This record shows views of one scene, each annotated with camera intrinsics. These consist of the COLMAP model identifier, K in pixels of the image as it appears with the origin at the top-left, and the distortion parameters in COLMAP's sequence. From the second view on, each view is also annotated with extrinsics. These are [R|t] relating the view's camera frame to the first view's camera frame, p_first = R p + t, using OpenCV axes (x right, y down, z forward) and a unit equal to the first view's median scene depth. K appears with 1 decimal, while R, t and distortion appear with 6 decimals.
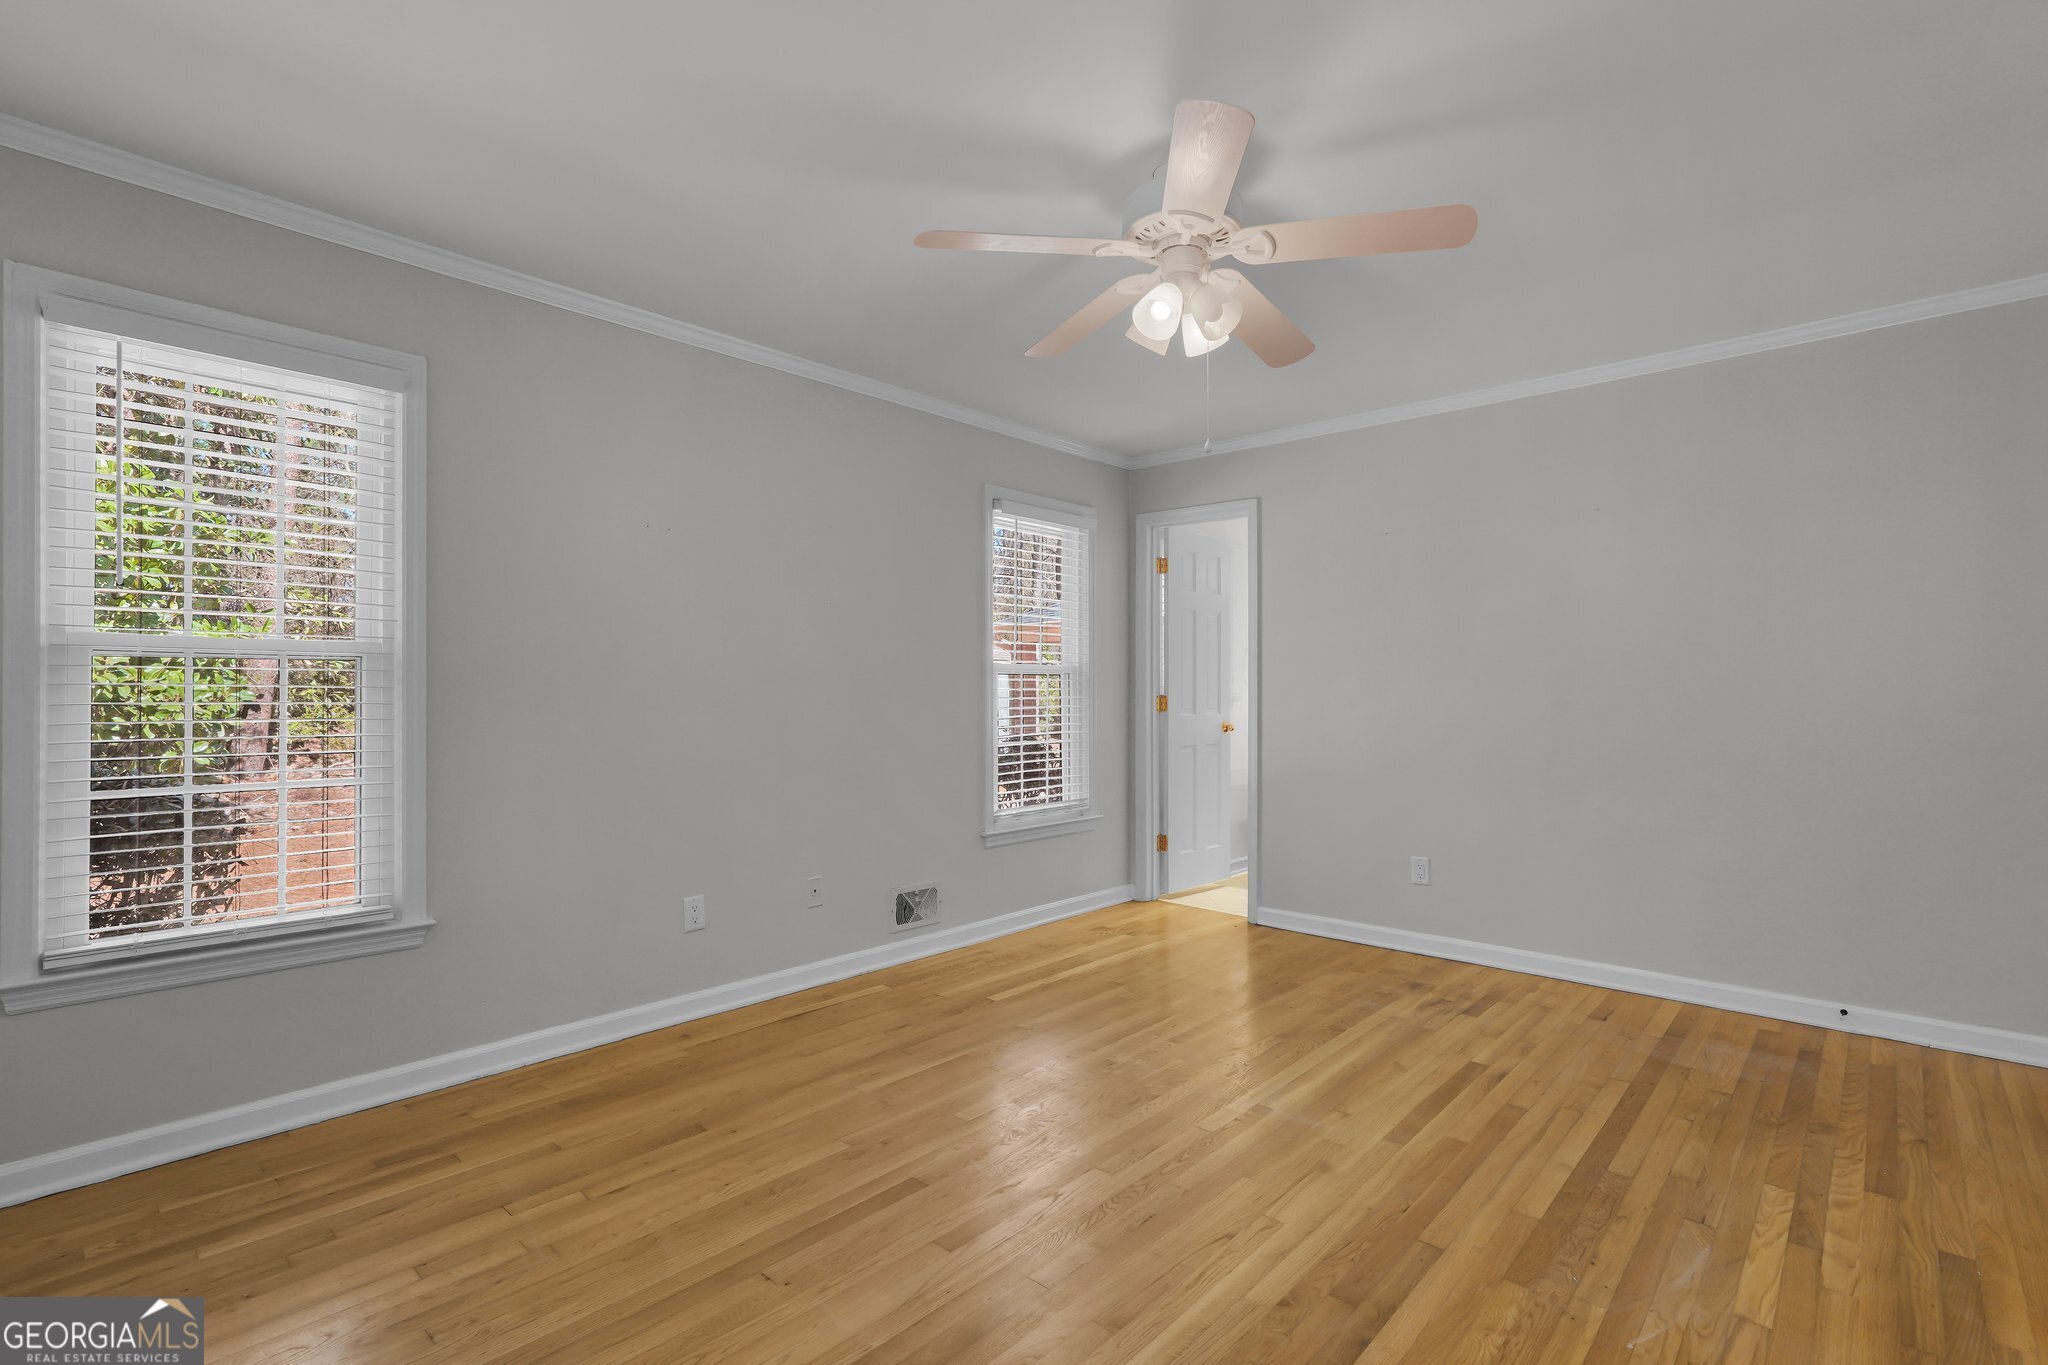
lens RADIAL K [[954.8, 0, 1033.0], [0, 954.8, 692.0], [0, 0, 1]] dist [-0.002095, 0.000522]
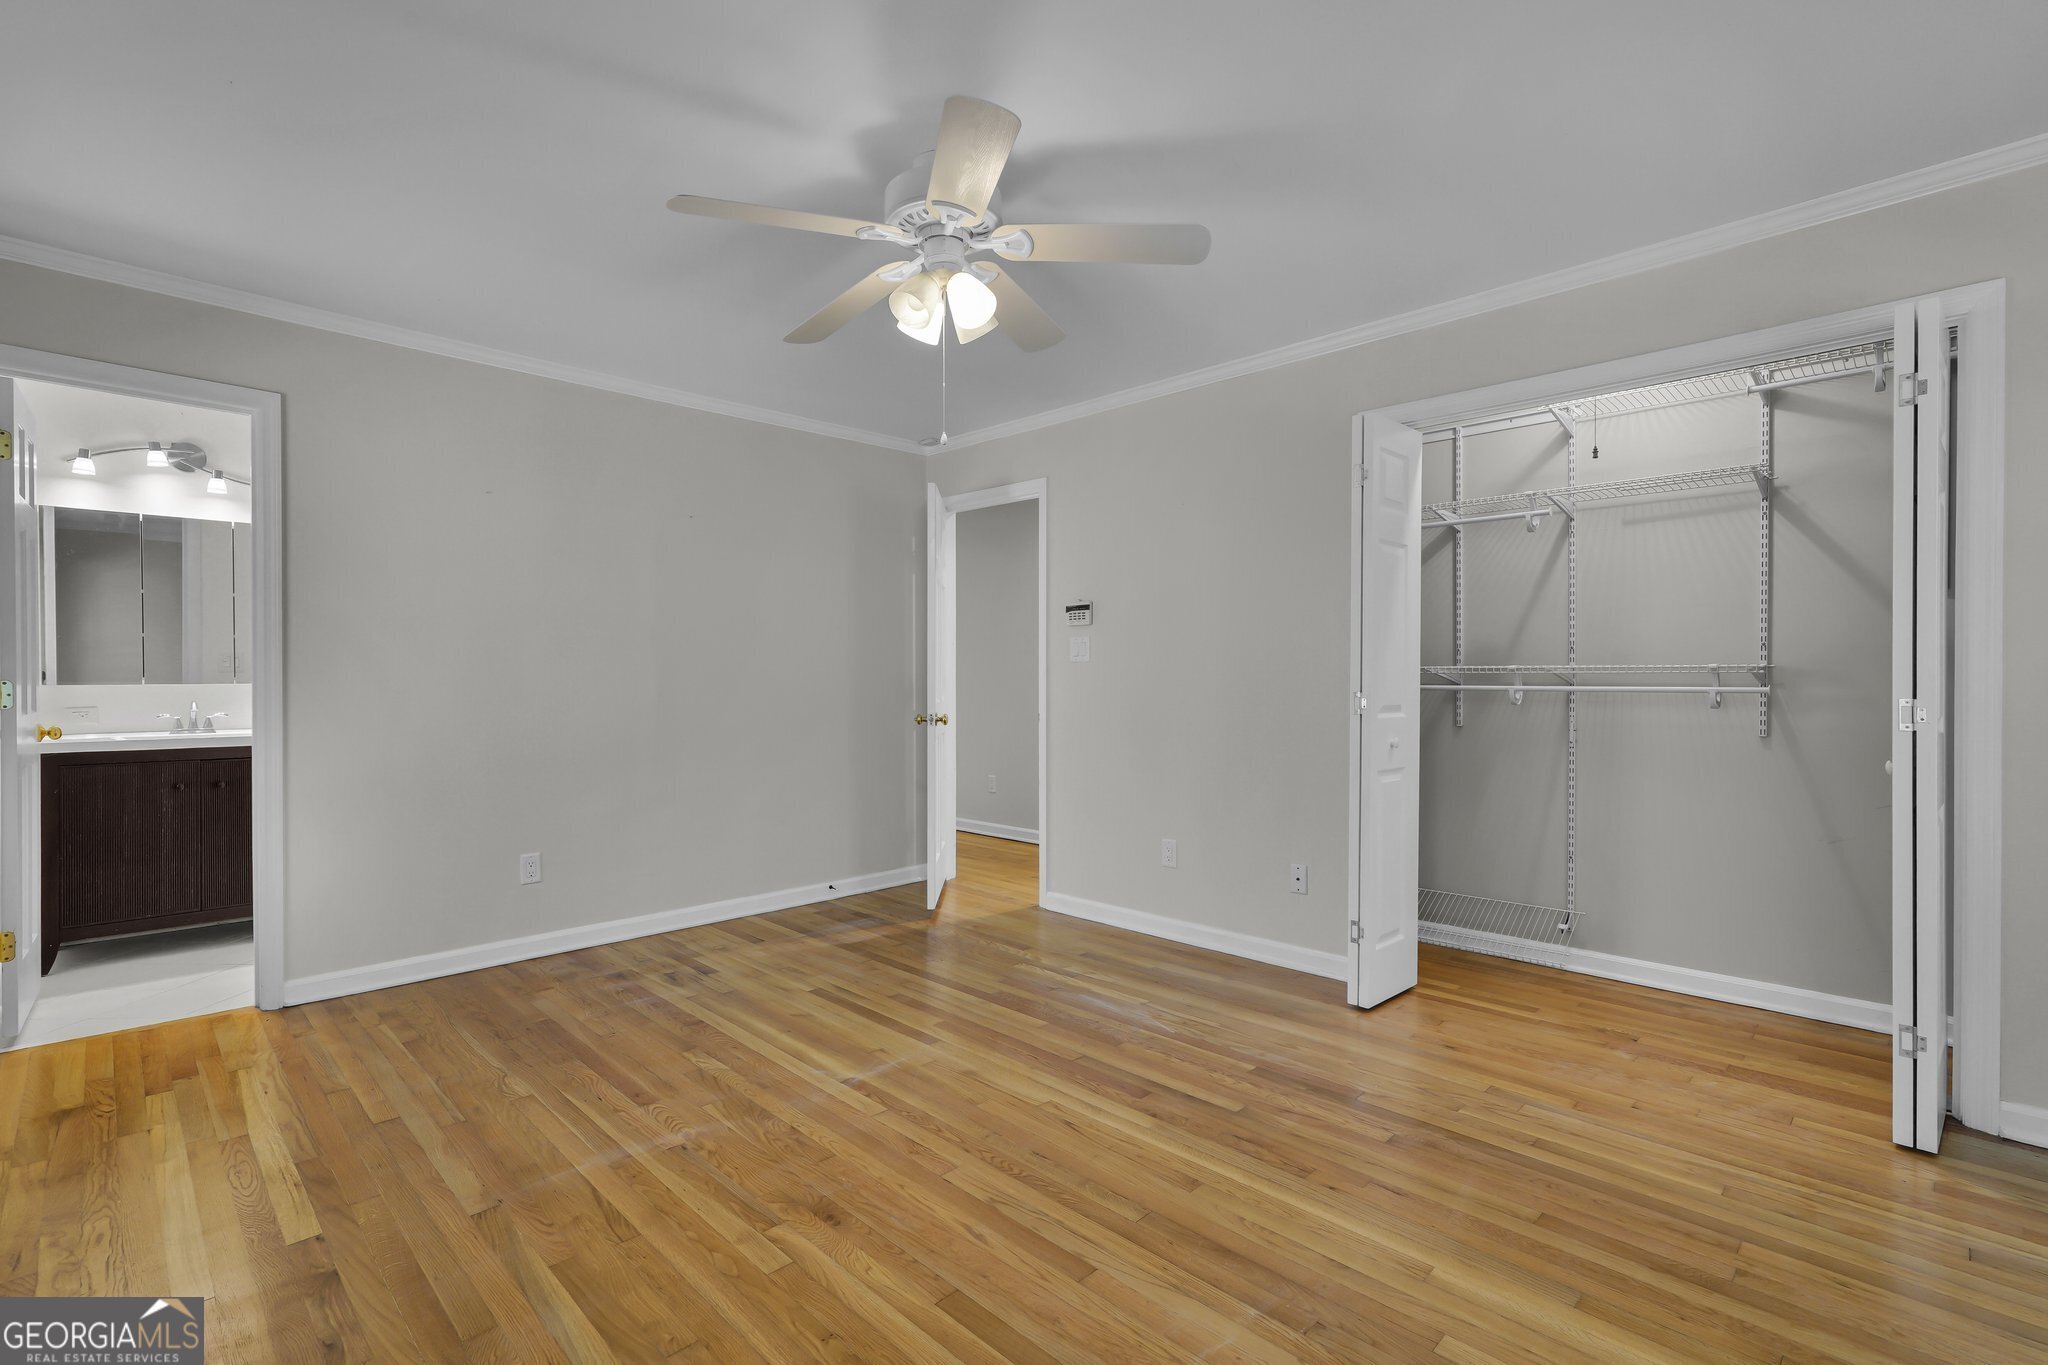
lens RADIAL K [[935.3, 0, 1024.0], [0, 935.3, 682.5], [0, 0, 1]] dist [-0.002241, 0.000131]
pose [[0.048780, -0.005846, 0.998792, -0.663921], [0.000245, 0.999983, 0.005841, 0.003782], [-0.998809, -0.000040, 0.048781, 0.679359]]
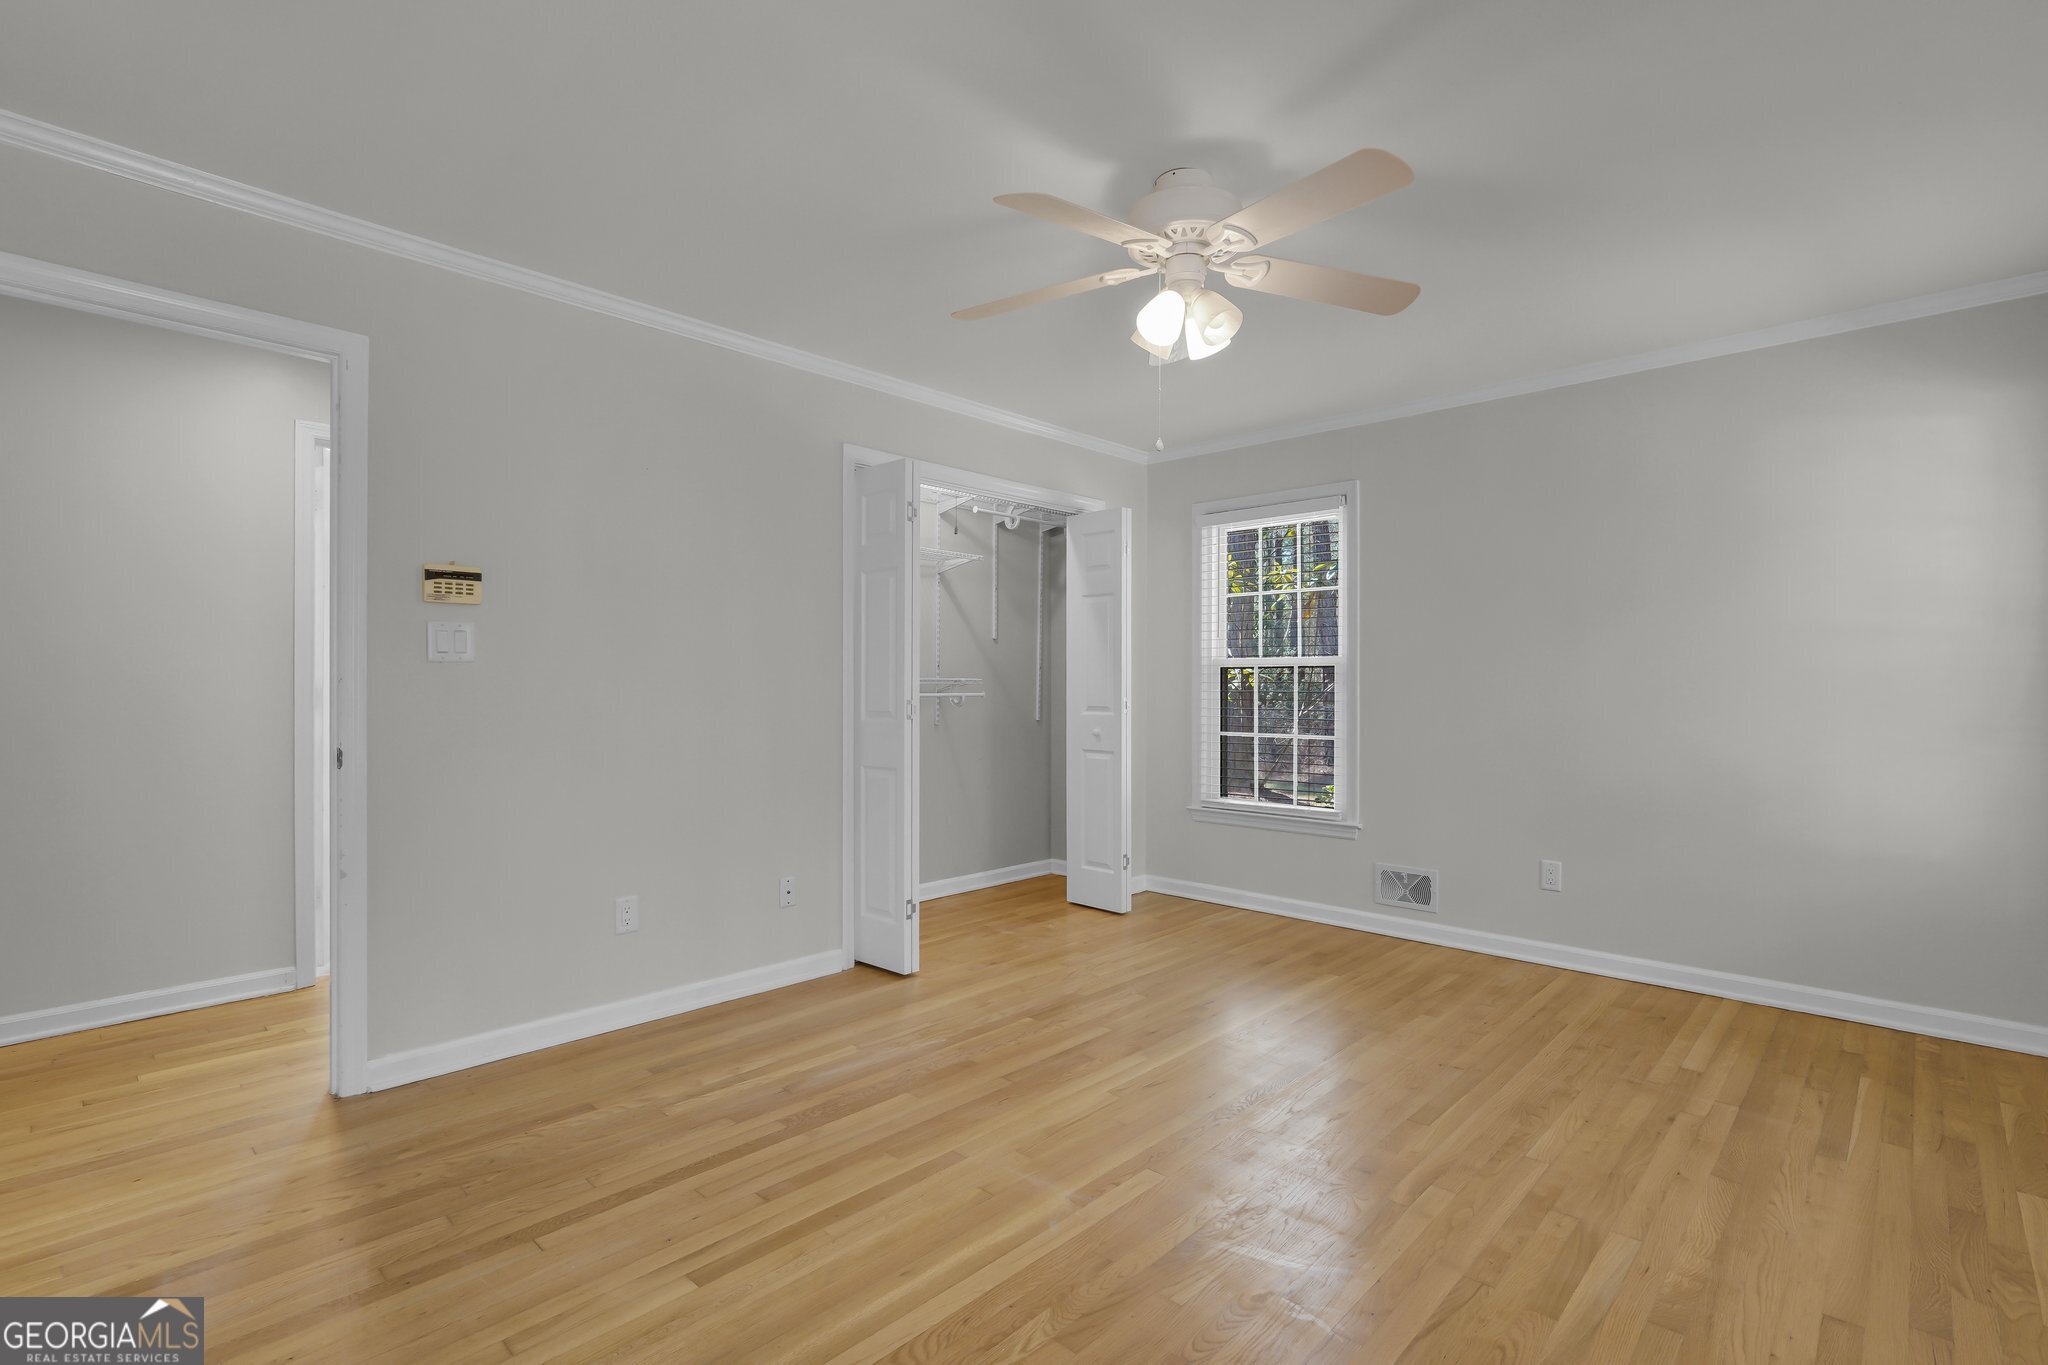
lens RADIAL K [[954.8, 0, 1033.0], [0, 954.8, 692.0], [0, 0, 1]] dist [-0.002095, 0.000522]
pose [[-0.999749, -0.004421, 0.021967, 0.235636], [-0.004259, 0.999964, 0.007401, -0.000139], [-0.021999, 0.007306, -0.999731, 1.605608]]
